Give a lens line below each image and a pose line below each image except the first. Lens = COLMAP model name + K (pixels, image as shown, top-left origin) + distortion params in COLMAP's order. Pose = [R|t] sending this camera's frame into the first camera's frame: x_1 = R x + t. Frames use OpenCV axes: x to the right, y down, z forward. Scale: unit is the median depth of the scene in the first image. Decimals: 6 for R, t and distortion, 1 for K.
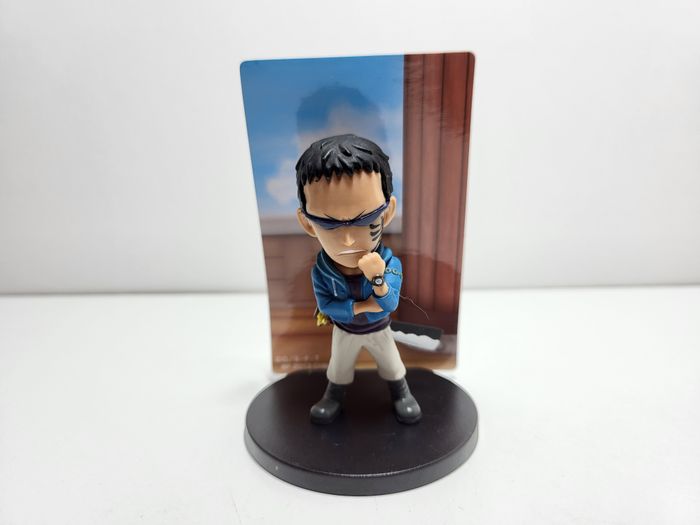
lens RADIAL K [[529.5, 0, 350.0], [0, 529.5, 262.5], [0, 0, 1]] dist [-0.000168, -0.000018]
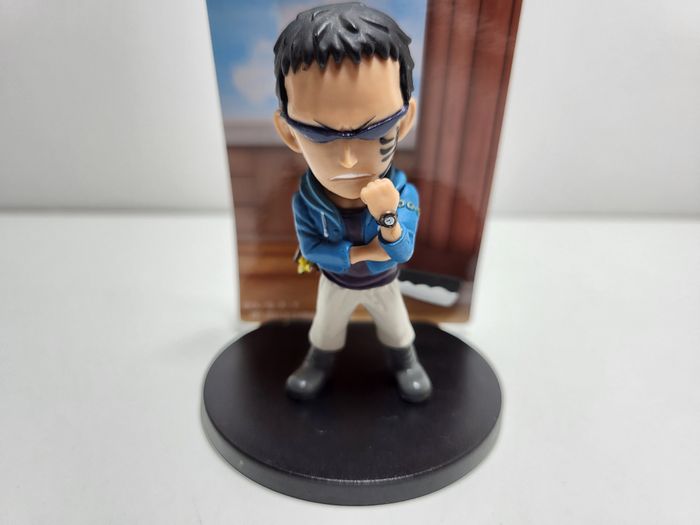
lens RADIAL K [[591.9, 0, 350.0], [0, 591.9, 262.5], [0, 0, 1]] dist [-0.081804, 0.000852]
pose [[0.998946, 0.032562, 0.032354, -0.019000], [-0.036889, 0.988936, 0.143683, -0.018185], [-0.027318, -0.144725, 0.989095, 0.201401]]
